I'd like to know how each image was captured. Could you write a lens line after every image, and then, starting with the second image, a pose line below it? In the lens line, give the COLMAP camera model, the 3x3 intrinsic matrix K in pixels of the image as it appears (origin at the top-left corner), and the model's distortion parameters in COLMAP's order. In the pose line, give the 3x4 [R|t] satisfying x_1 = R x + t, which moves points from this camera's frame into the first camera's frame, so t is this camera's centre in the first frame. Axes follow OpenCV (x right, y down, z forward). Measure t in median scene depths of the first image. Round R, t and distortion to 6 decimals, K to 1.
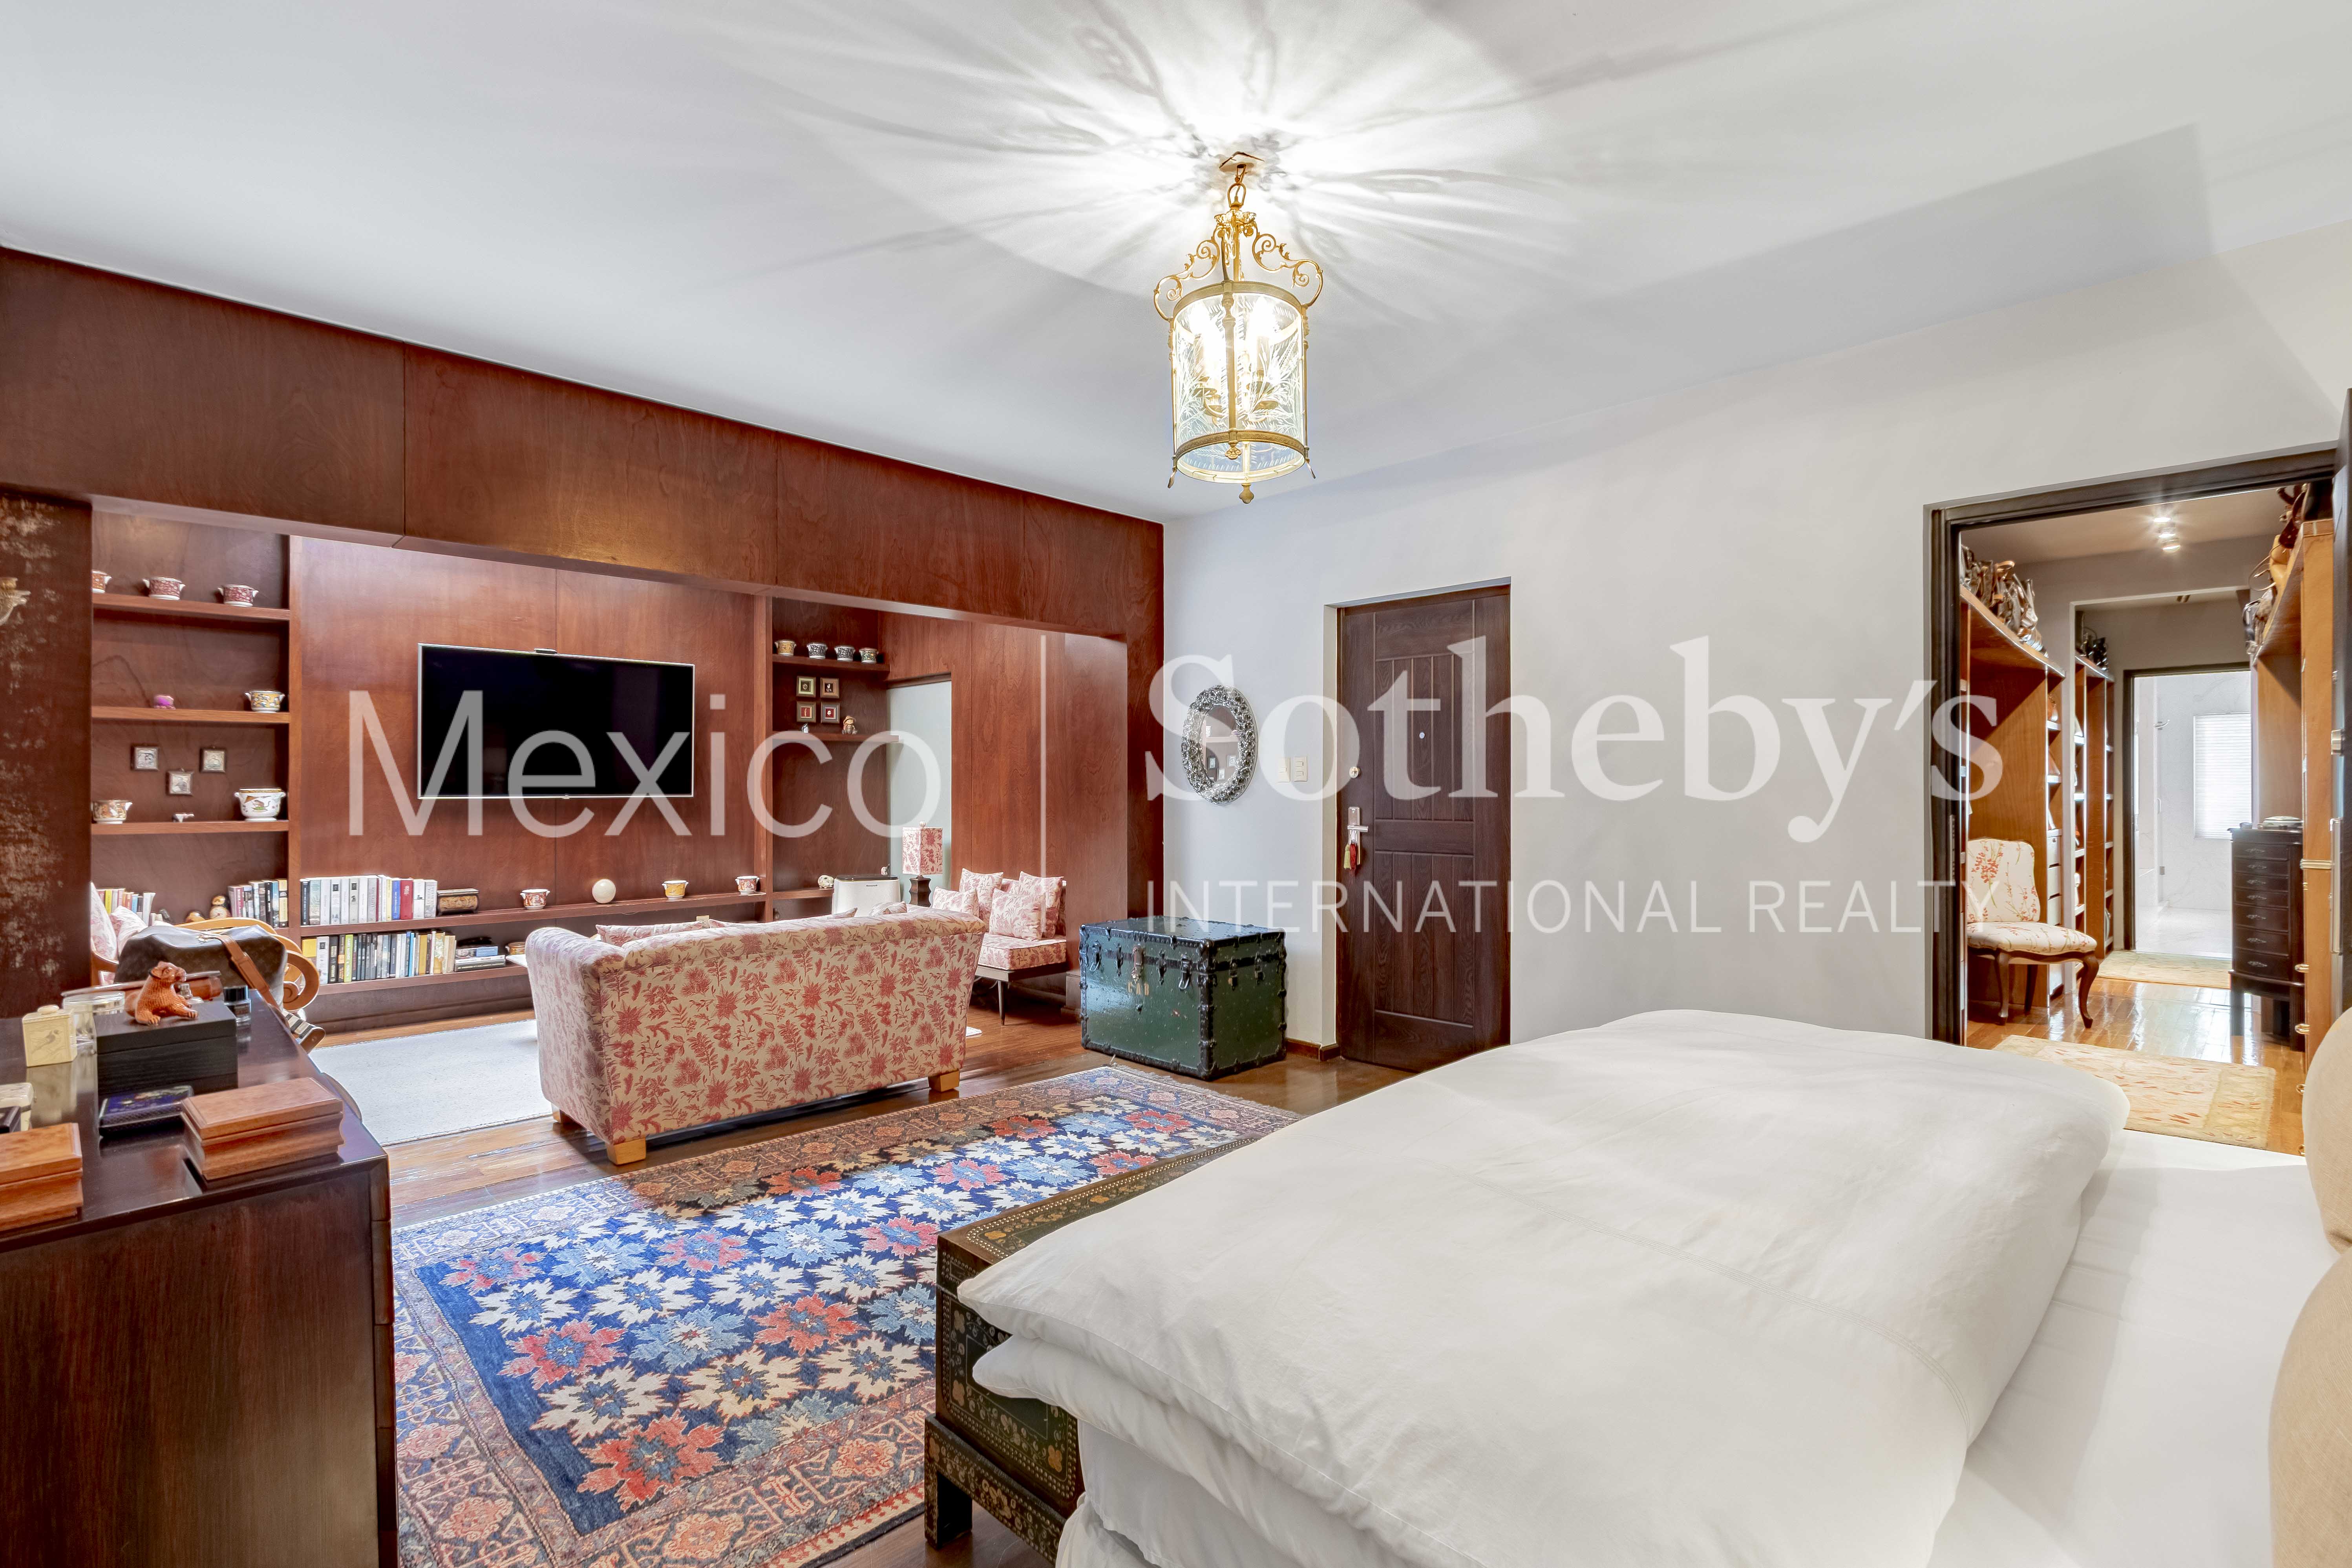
lens RADIAL K [[1073.4, 0, 1176.9], [0, 1073.4, 784.2], [0, 0, 1]] dist [0.004657, 0.000437]
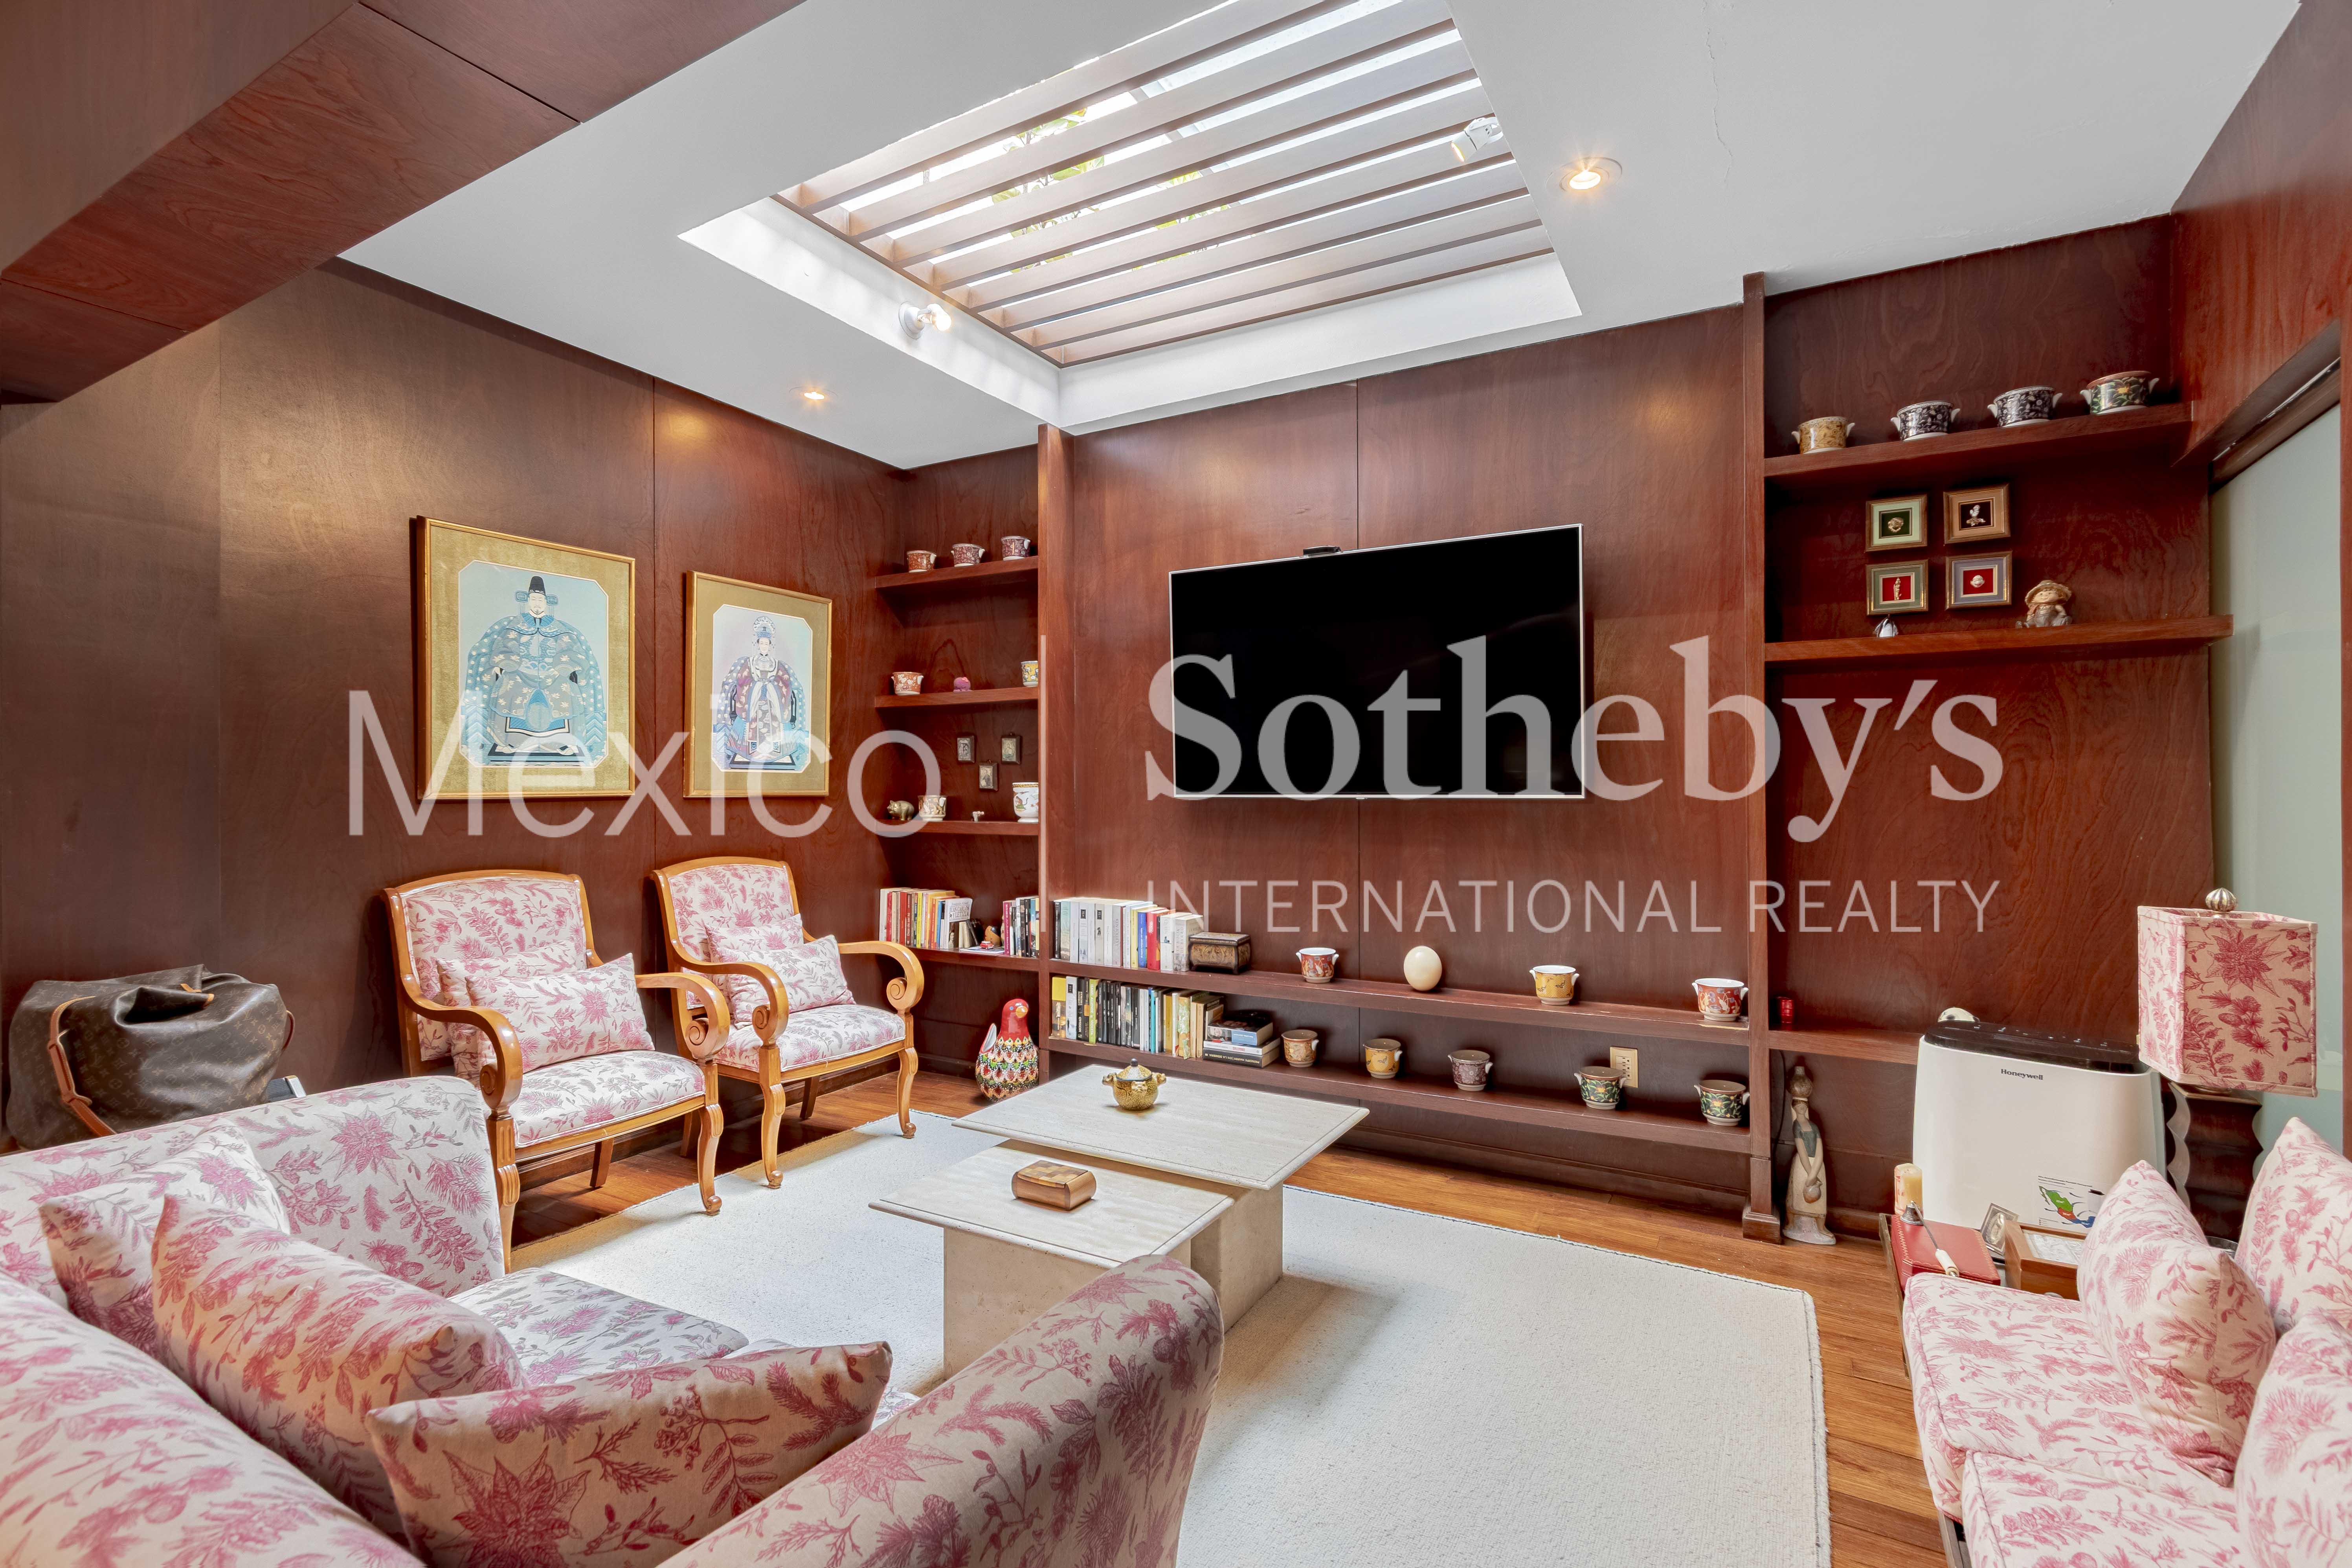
lens RADIAL K [[1073.4, 0, 1172.9], [0, 1073.4, 799.6], [0, 0, 1]] dist [0.004657, 0.000437]
pose [[0.258293, 0.007003, -0.966041, -0.040253], [-0.000783, 0.999975, 0.007039, 0.010367], [0.966066, -0.001062, 0.258292, 0.824628]]
